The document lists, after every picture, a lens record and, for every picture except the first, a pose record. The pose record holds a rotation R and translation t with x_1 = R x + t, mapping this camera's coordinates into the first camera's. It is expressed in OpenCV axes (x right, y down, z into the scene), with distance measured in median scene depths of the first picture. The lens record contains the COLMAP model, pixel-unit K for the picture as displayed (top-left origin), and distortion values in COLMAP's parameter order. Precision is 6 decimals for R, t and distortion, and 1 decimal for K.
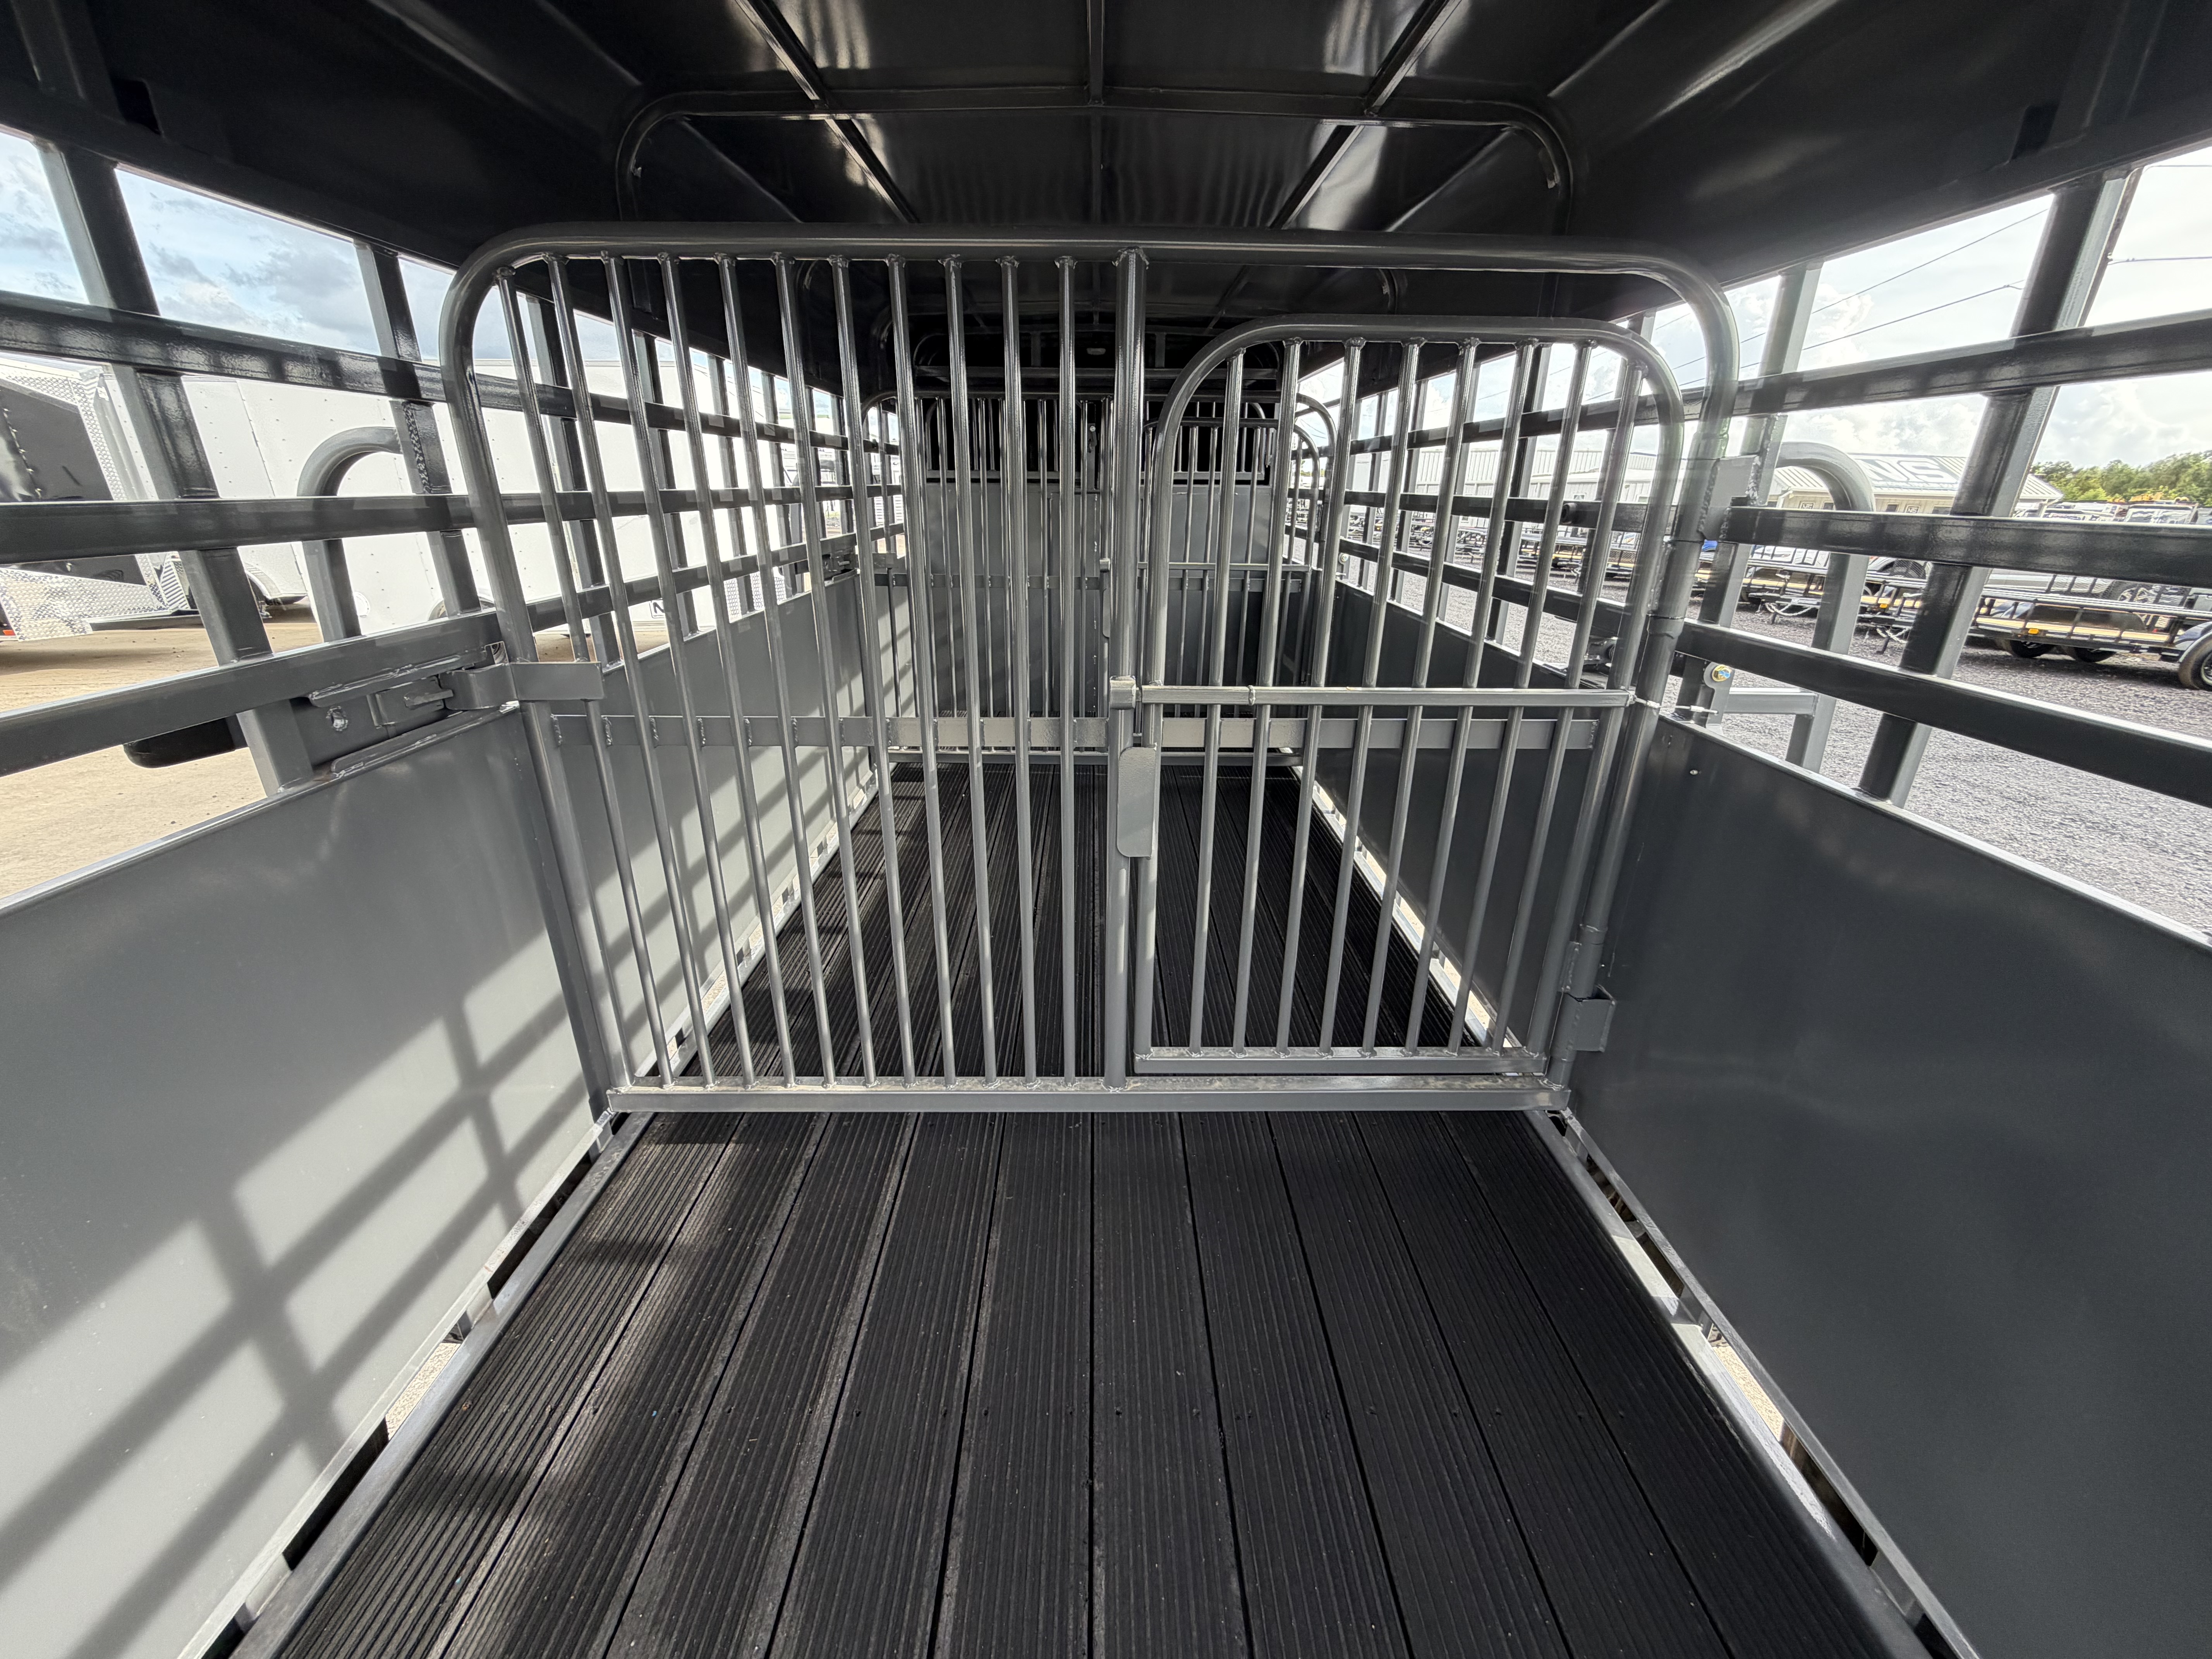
lens RADIAL K [[882.4, 0, 1105.8], [0, 882.4, 827.8], [0, 0, 1]] dist [-0.002094, 0.000656]
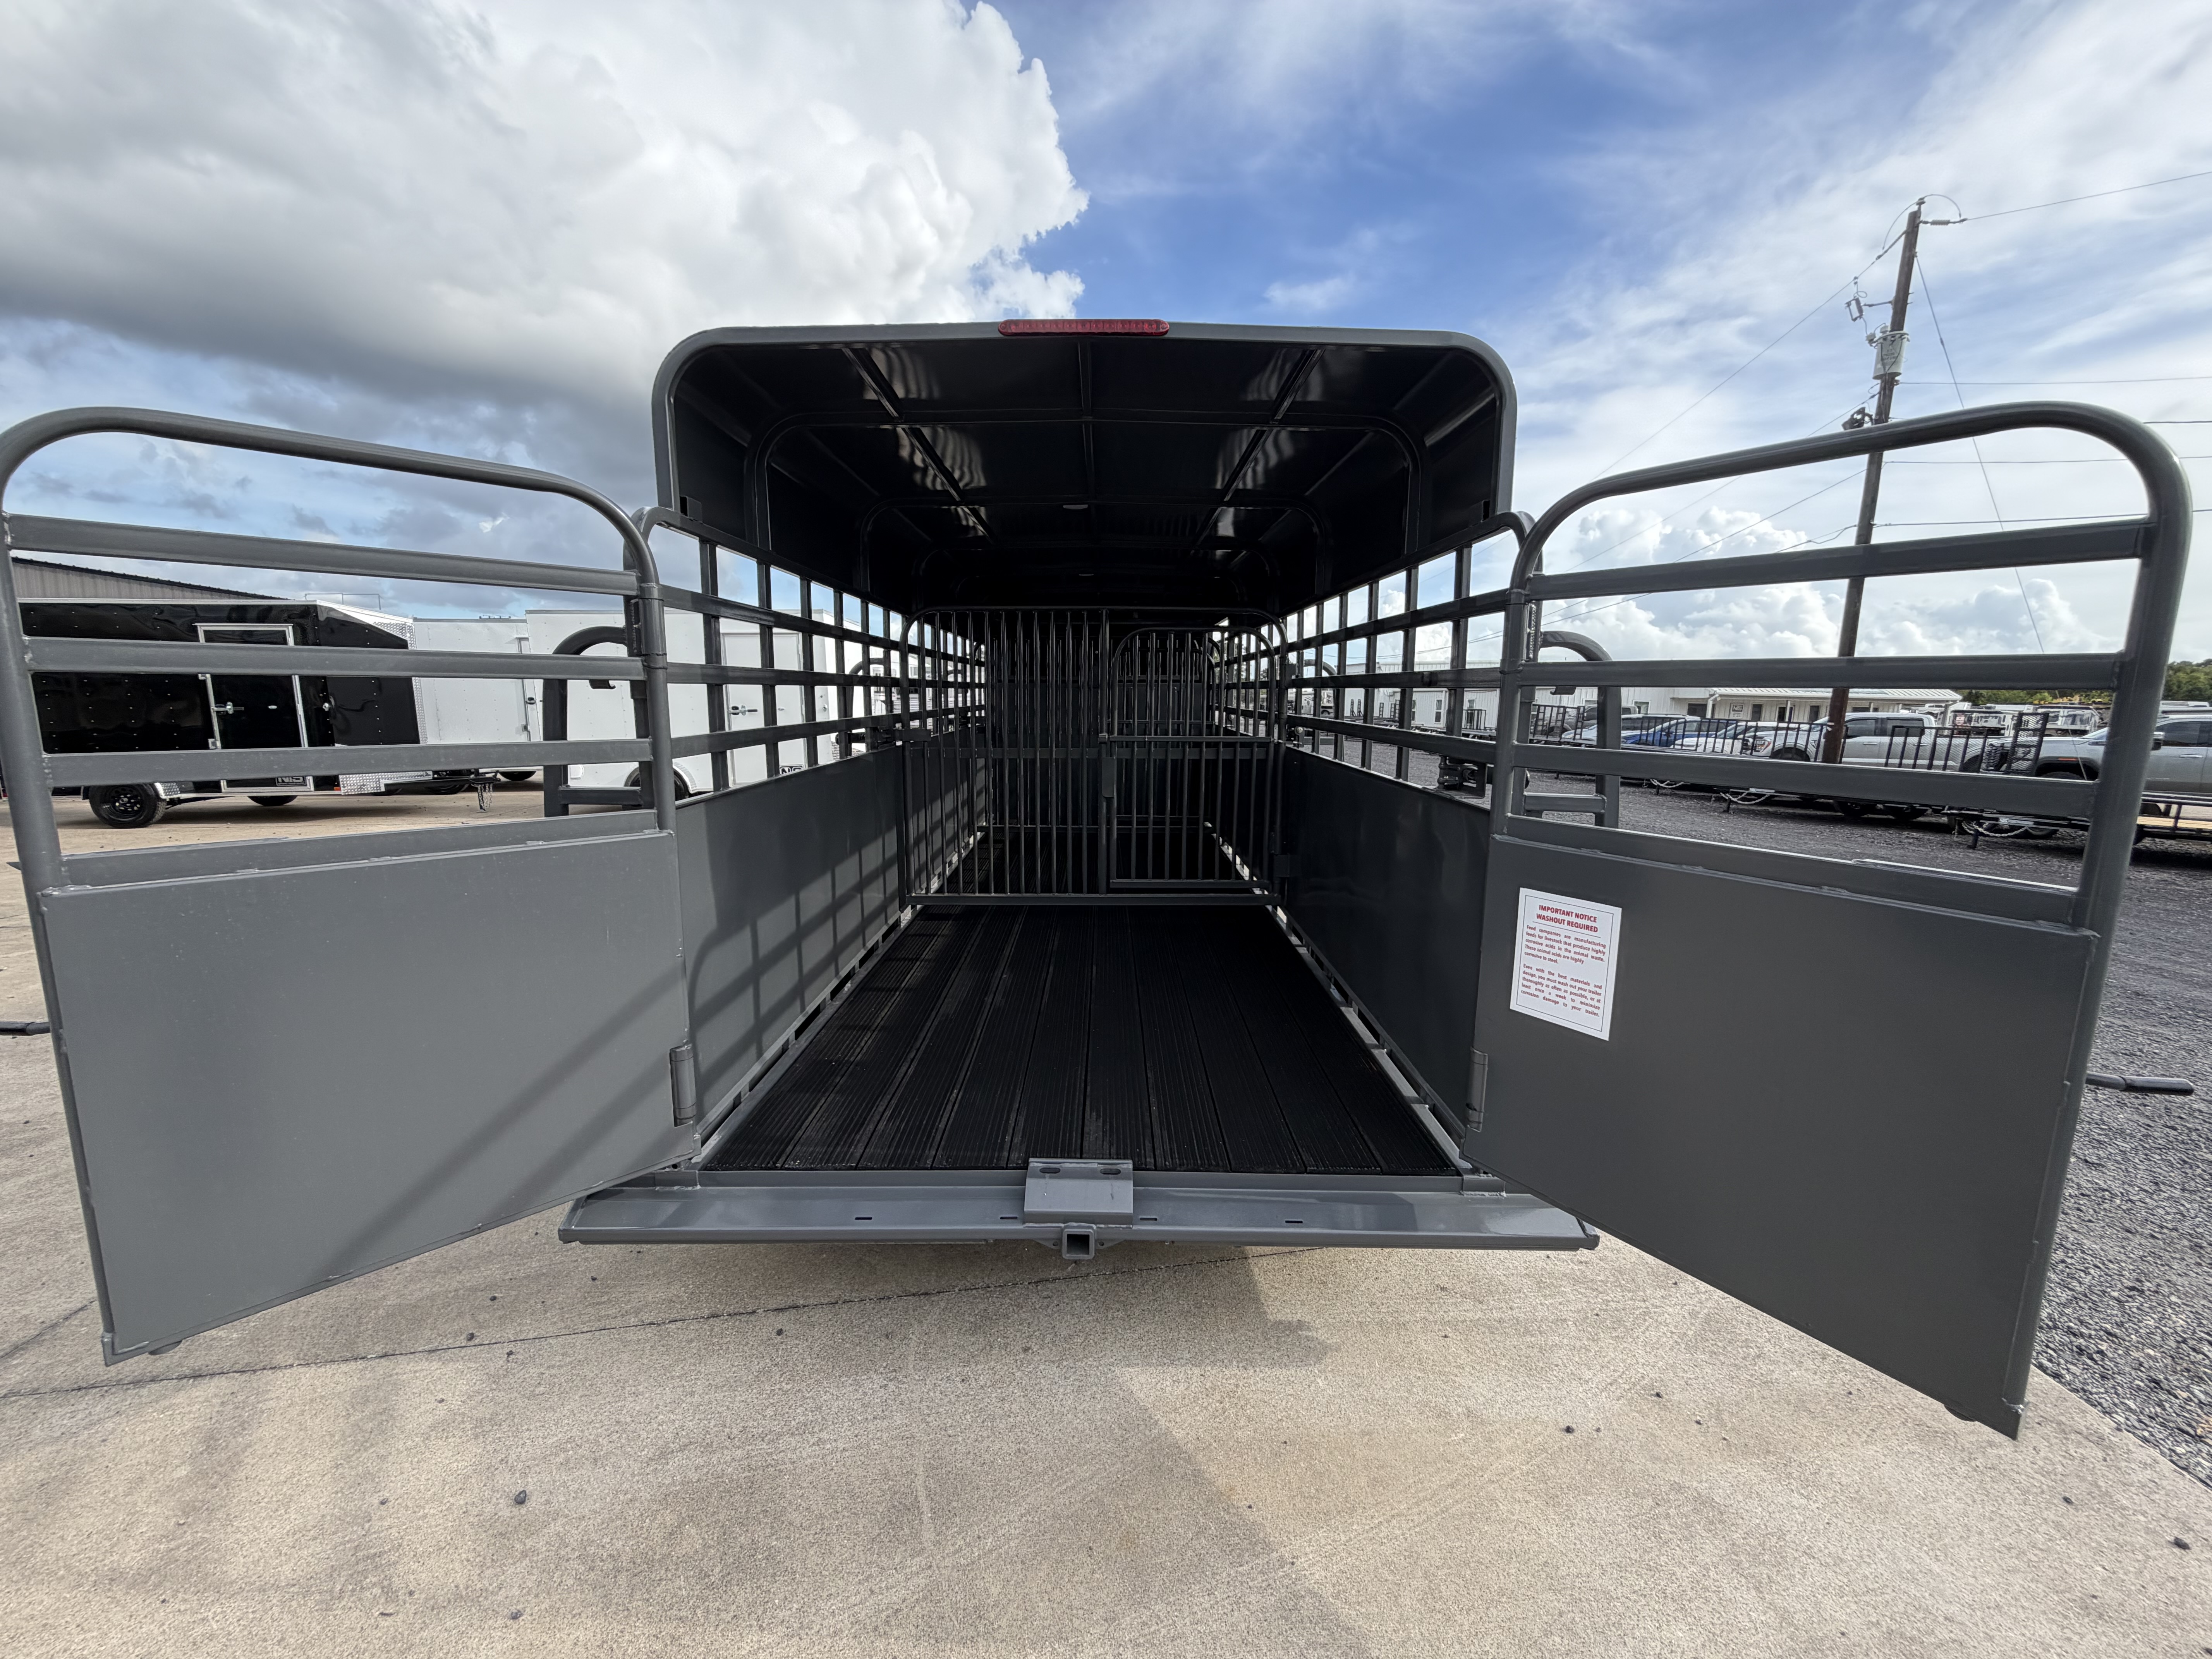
lens RADIAL K [[882.4, 0, 1099.2], [0, 882.4, 831.8], [0, 0, 1]] dist [-0.002094, 0.000656]
pose [[0.999971, -0.004515, 0.006123, -0.013770], [0.005522, 0.984384, -0.175949, 0.559631], [-0.005233, 0.175978, 0.984380, -1.546906]]
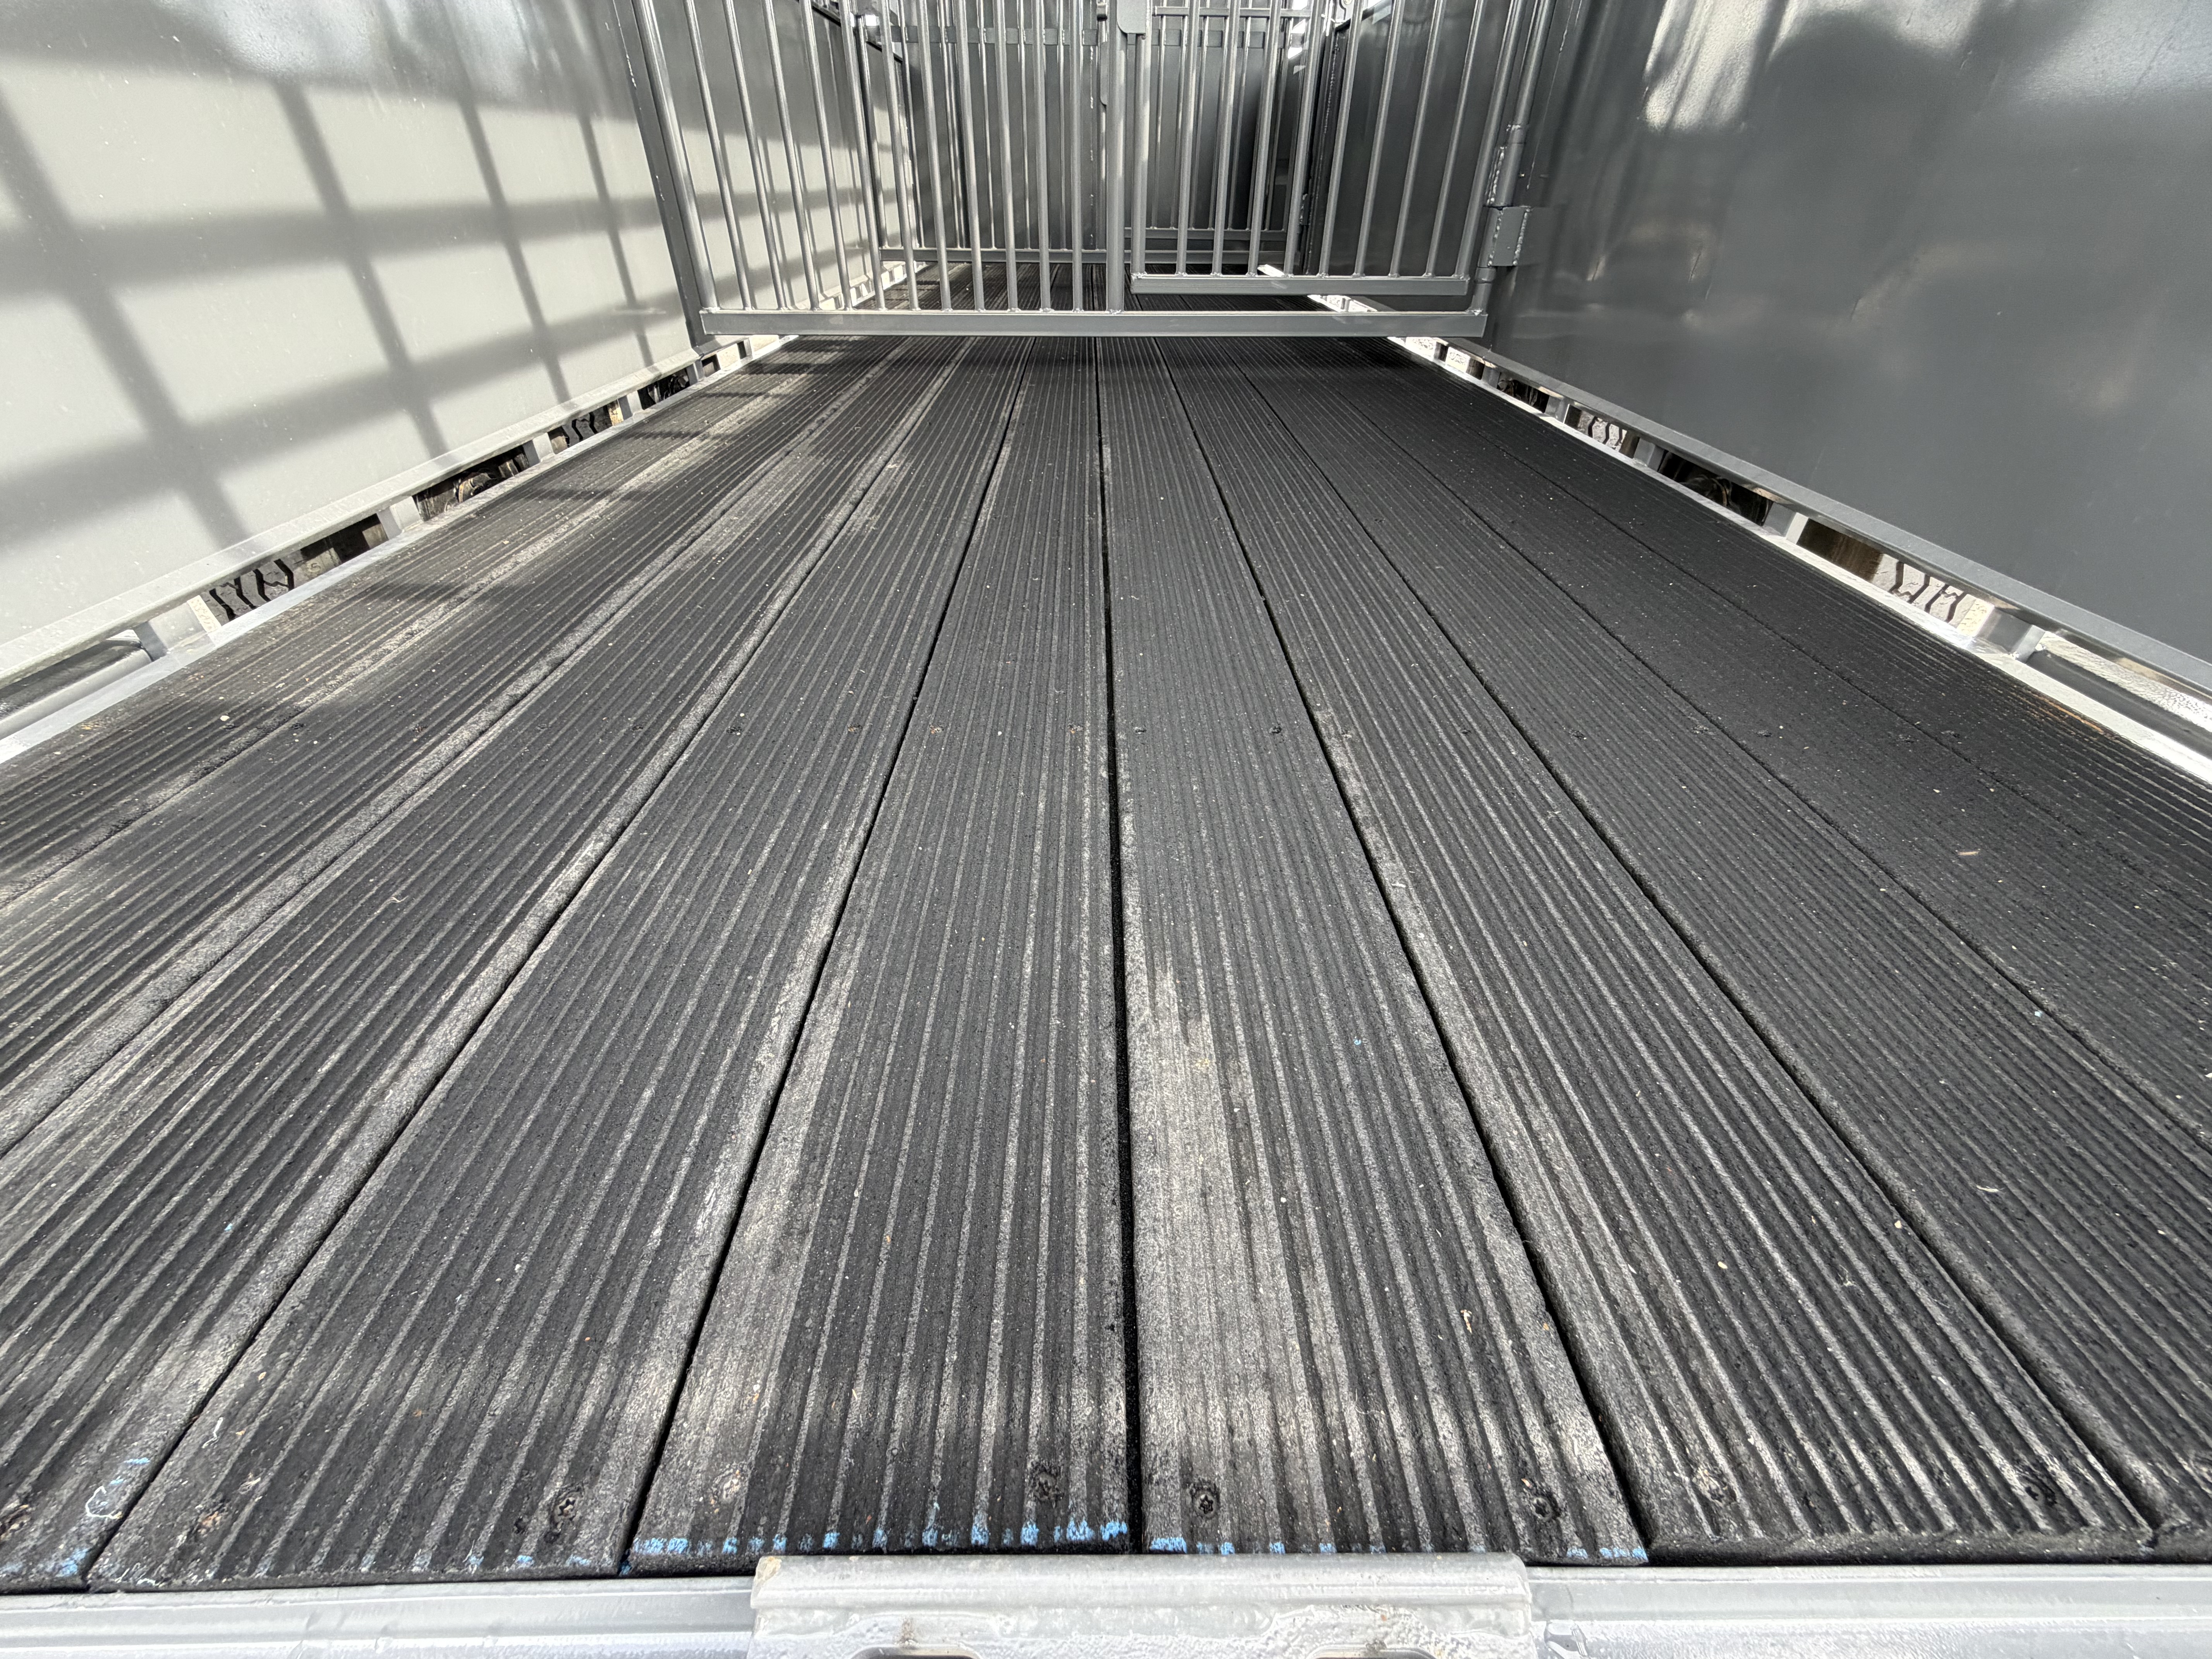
lens RADIAL K [[882.4, 0, 1098.9], [0, 882.4, 814.5], [0, 0, 1]] dist [-0.002094, 0.000656]
pose [[0.999706, -0.014974, 0.019072, -0.045364], [0.009043, 0.960034, 0.279736, 0.614256], [-0.022499, -0.279481, 0.959887, -0.358240]]
